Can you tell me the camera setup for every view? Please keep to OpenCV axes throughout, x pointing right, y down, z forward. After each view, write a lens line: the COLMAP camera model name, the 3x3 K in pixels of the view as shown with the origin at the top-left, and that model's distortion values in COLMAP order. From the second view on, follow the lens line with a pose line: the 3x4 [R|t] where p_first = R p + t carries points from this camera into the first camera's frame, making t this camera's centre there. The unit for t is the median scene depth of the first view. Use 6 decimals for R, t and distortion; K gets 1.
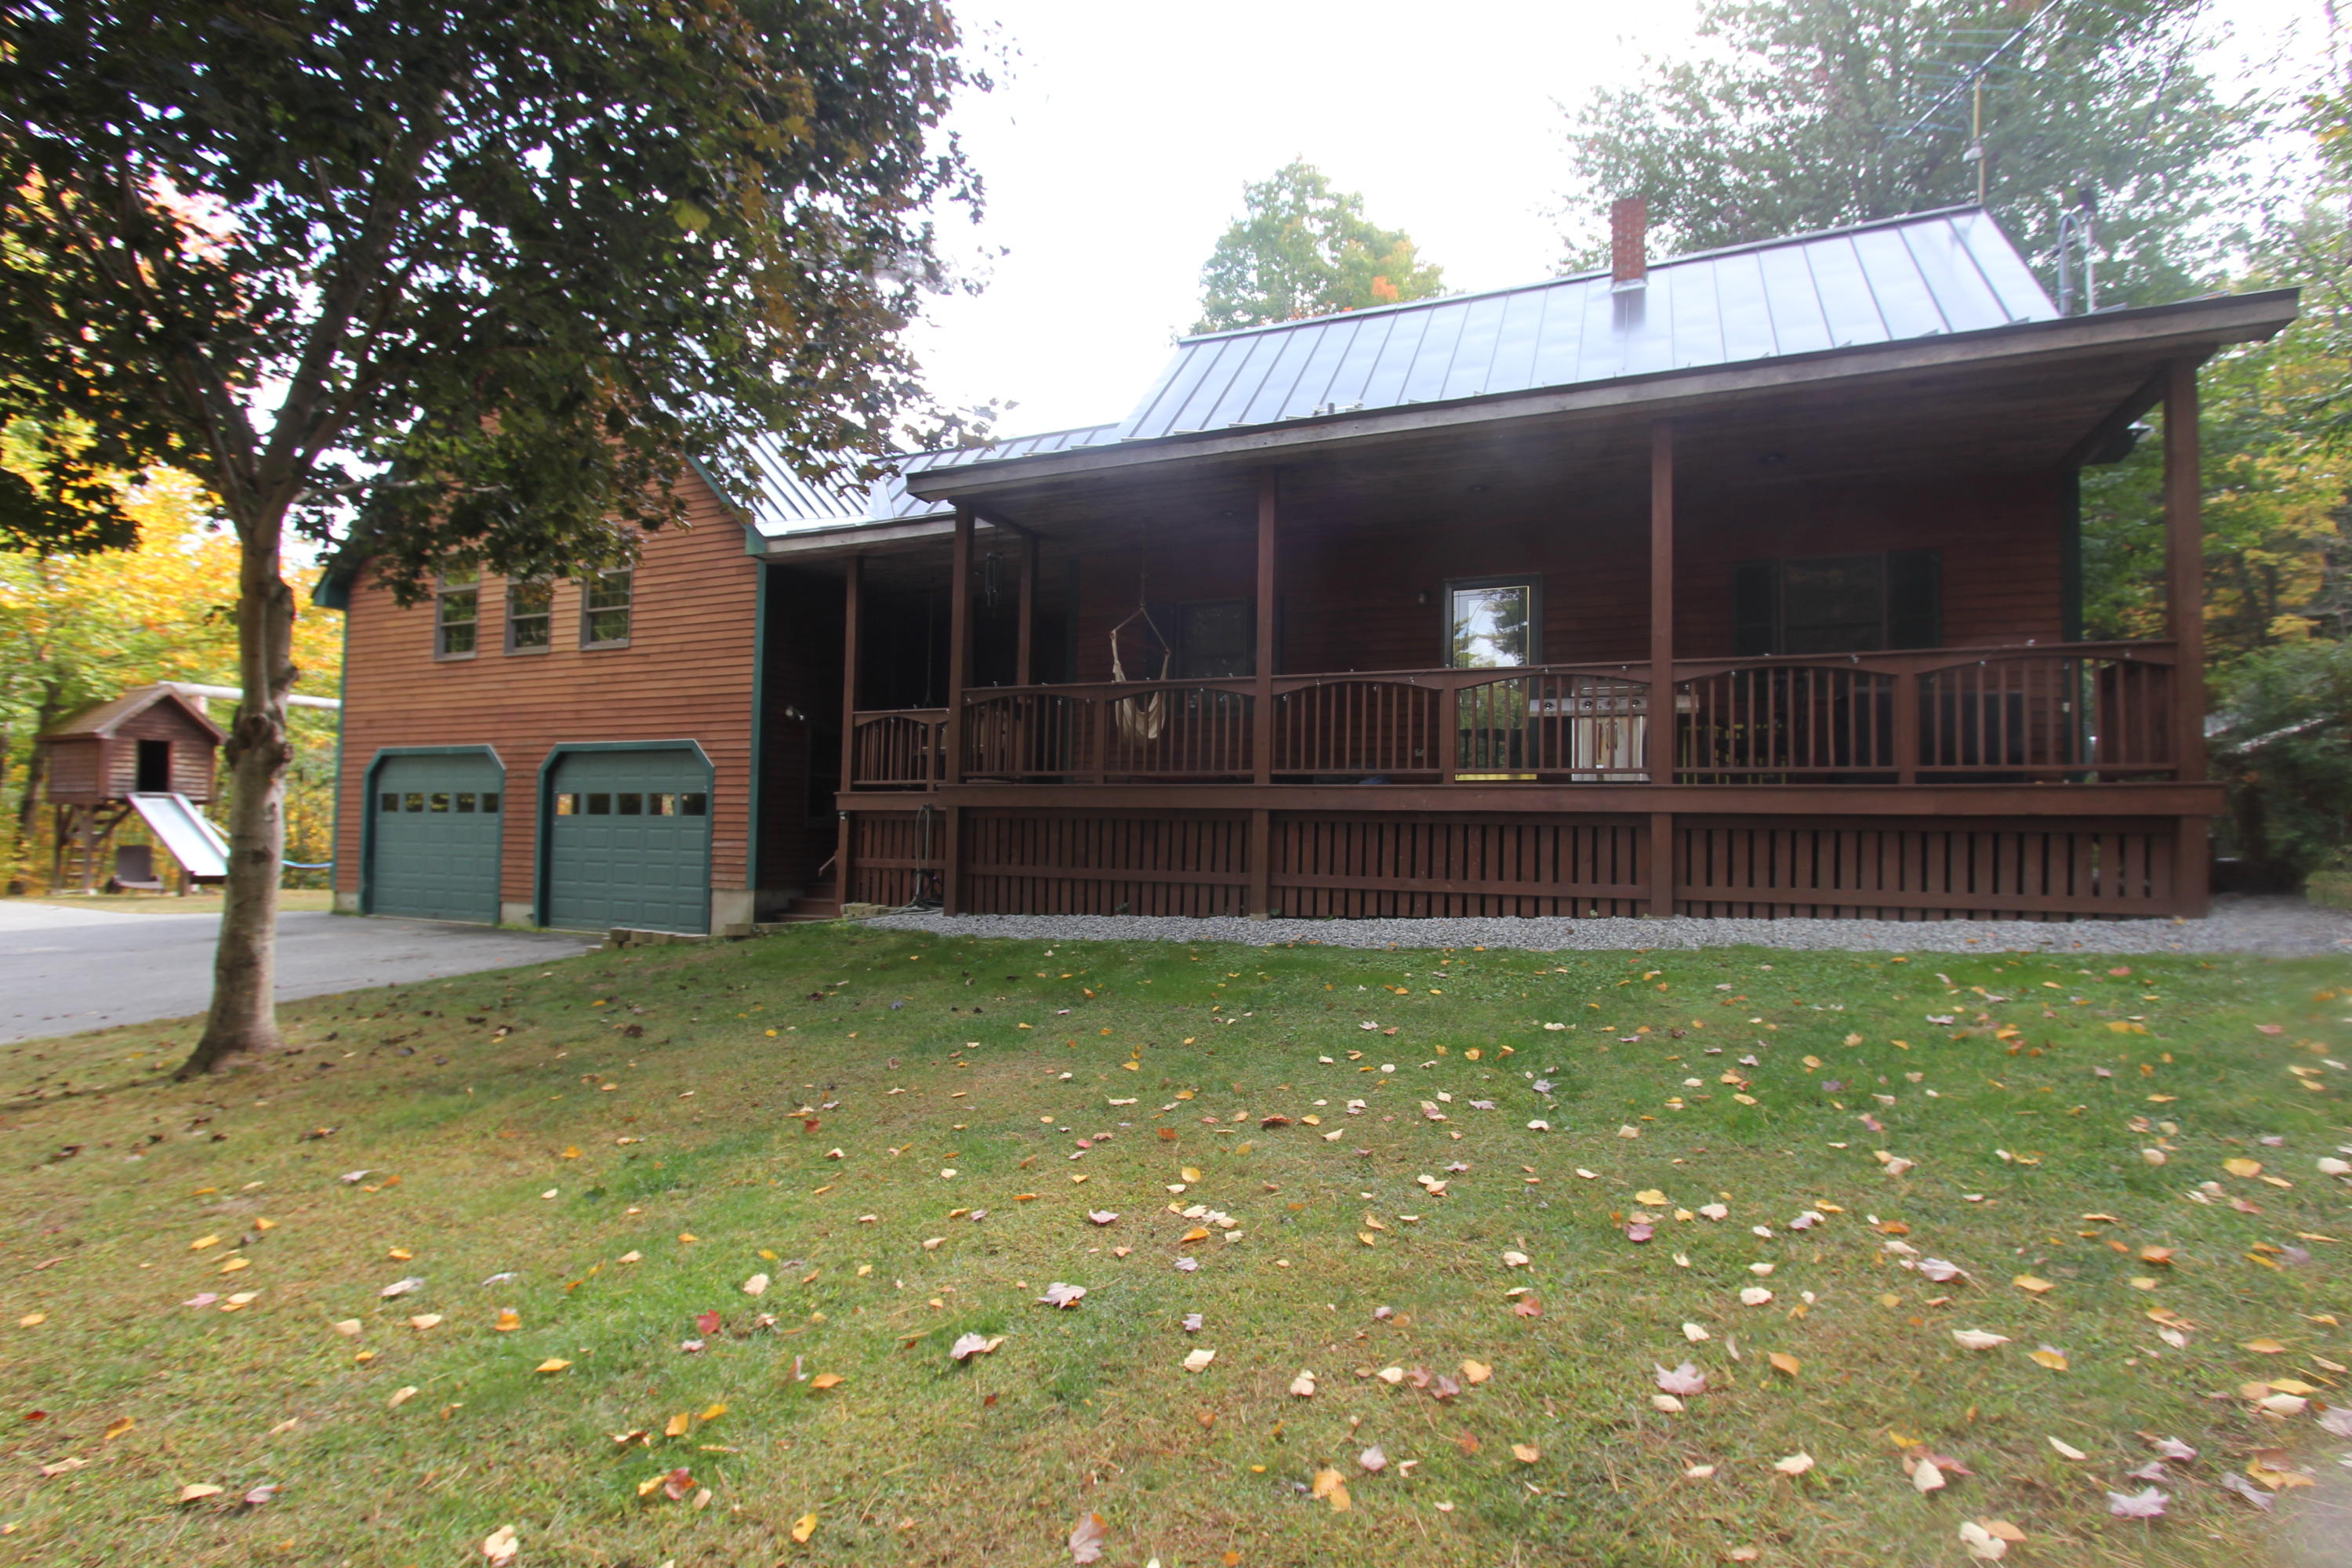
lens RADIAL K [[1114.2, 0, 1176.0], [0, 1114.2, 784.0], [0, 0, 1]] dist [-0.036168, 0.013880]
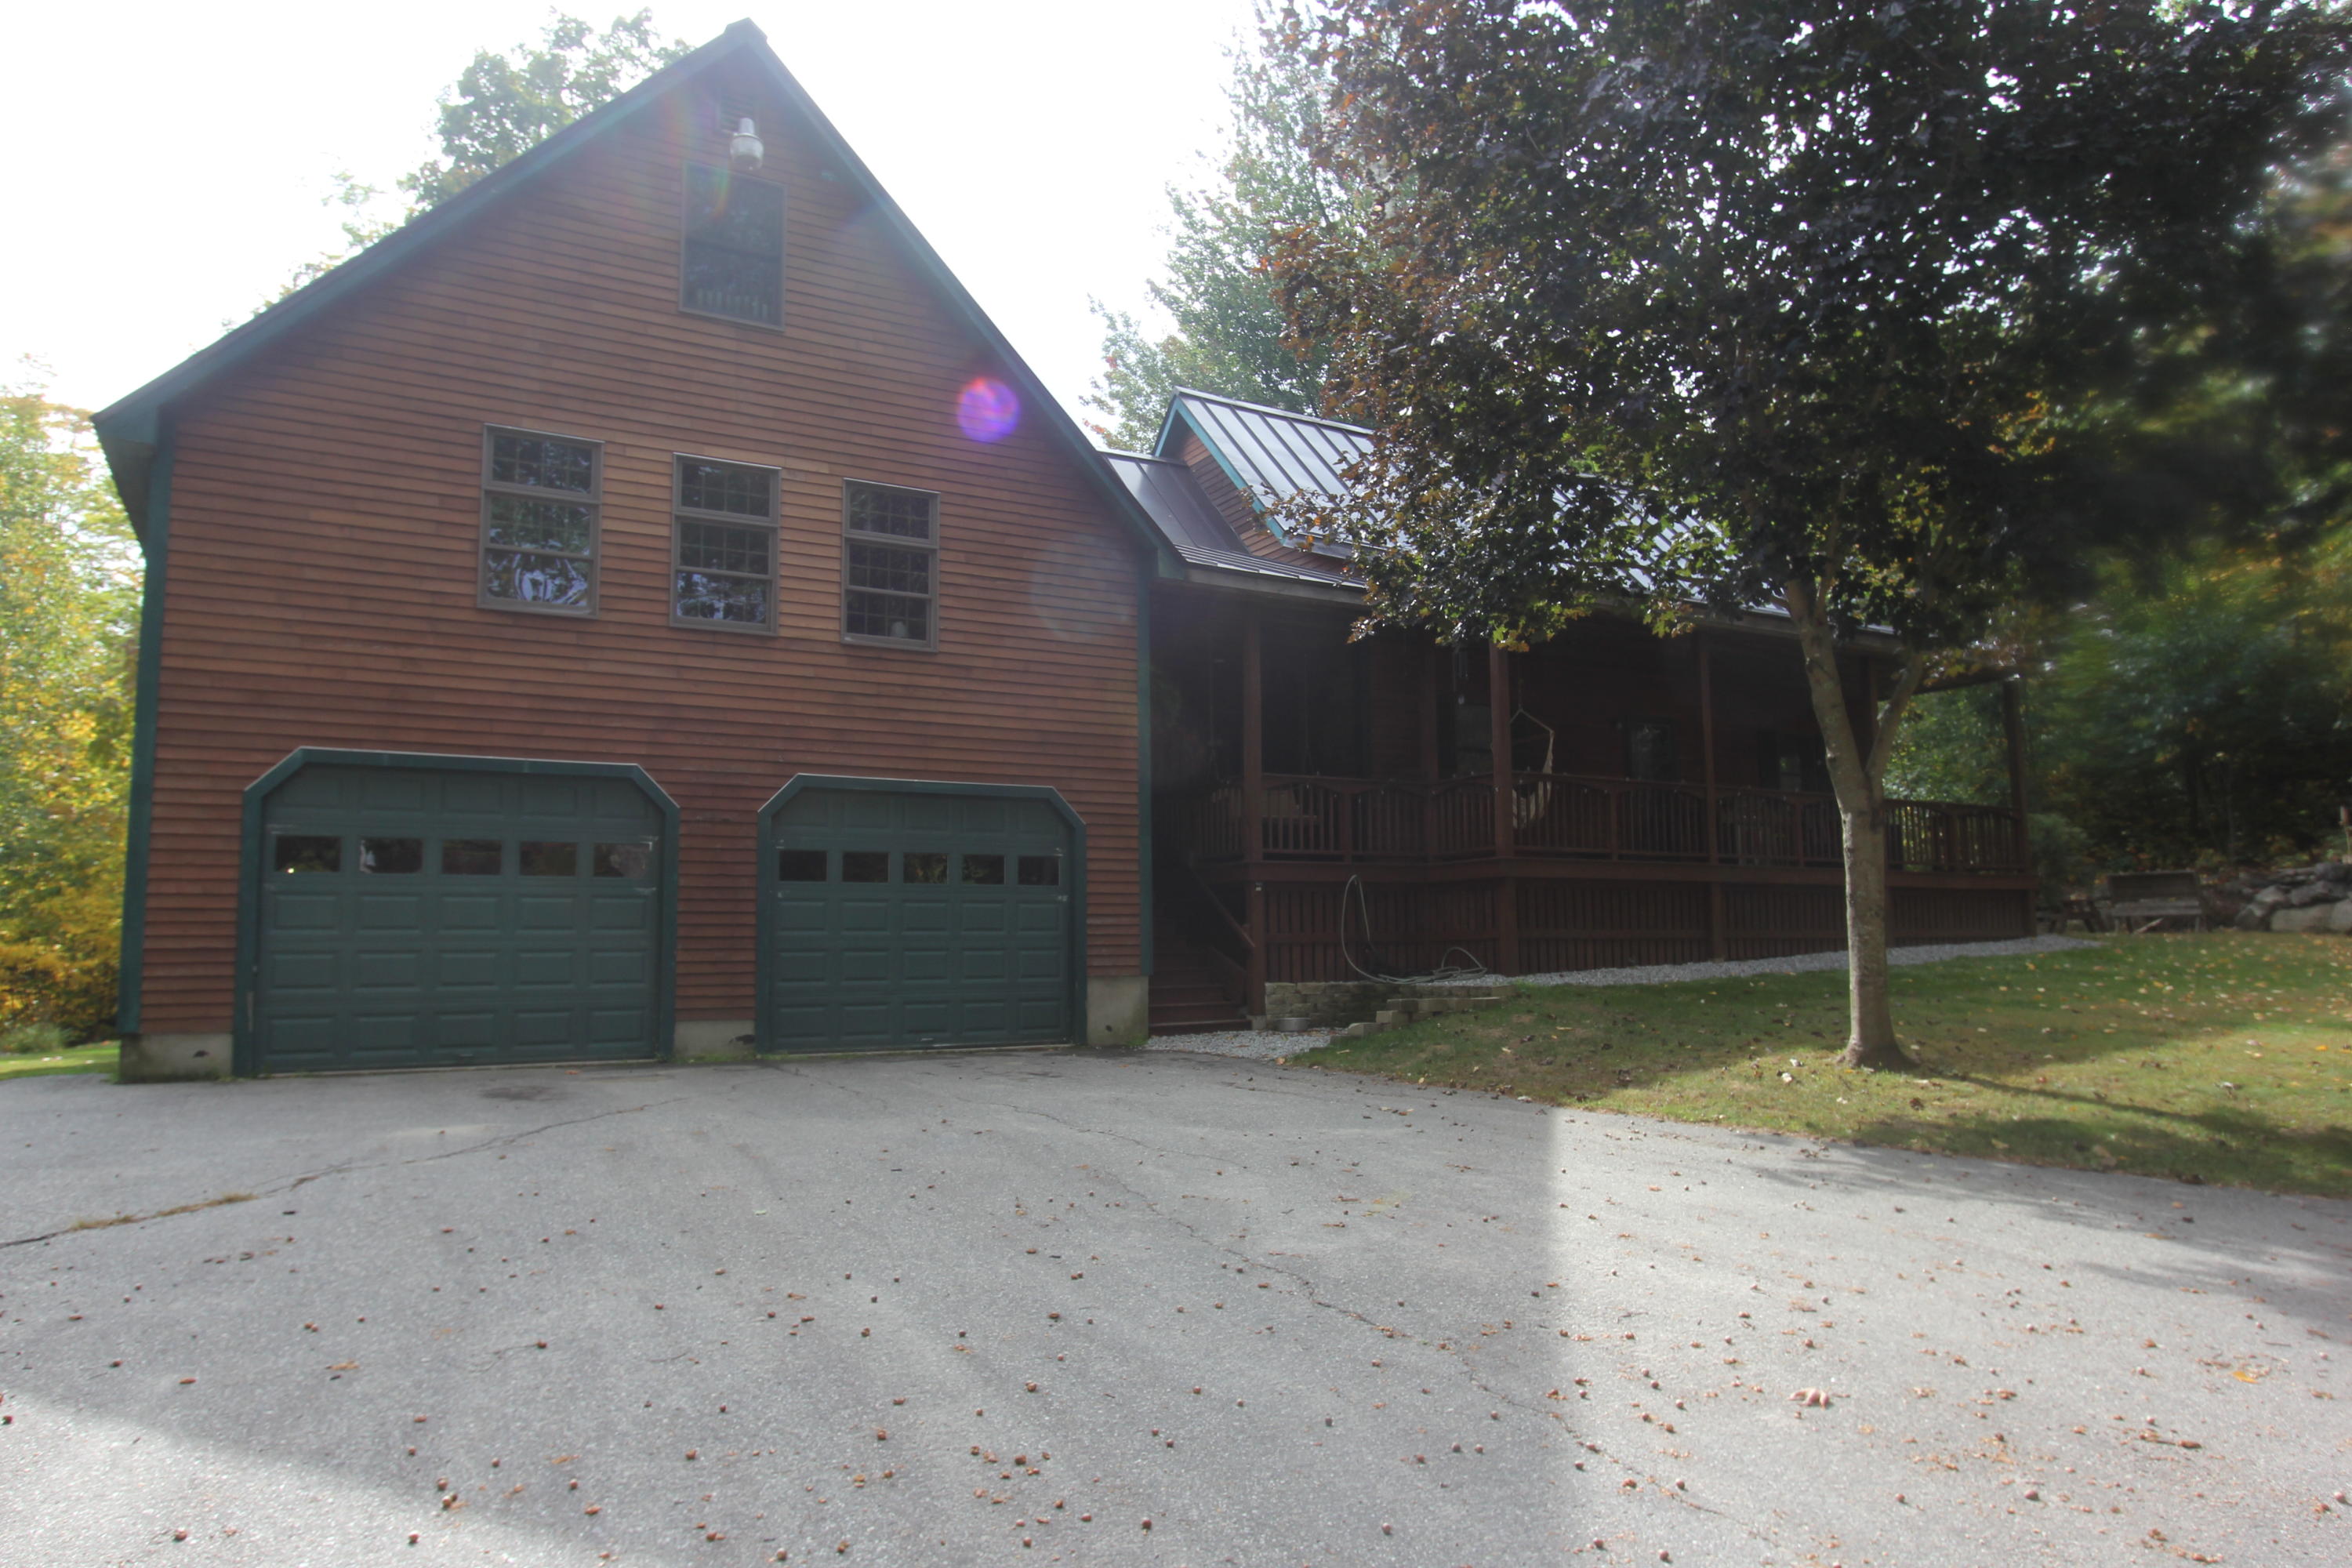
lens RADIAL K [[1487.0, 0, 1176.0], [0, 1487.0, 784.0], [0, 0, 1]] dist [-0.002944, 0.000054]
pose [[0.607663, 0.068819, 0.791207, -1.245947], [-0.018265, 0.997186, -0.072707, 0.033180], [-0.793985, 0.029730, 0.607210, 0.300046]]
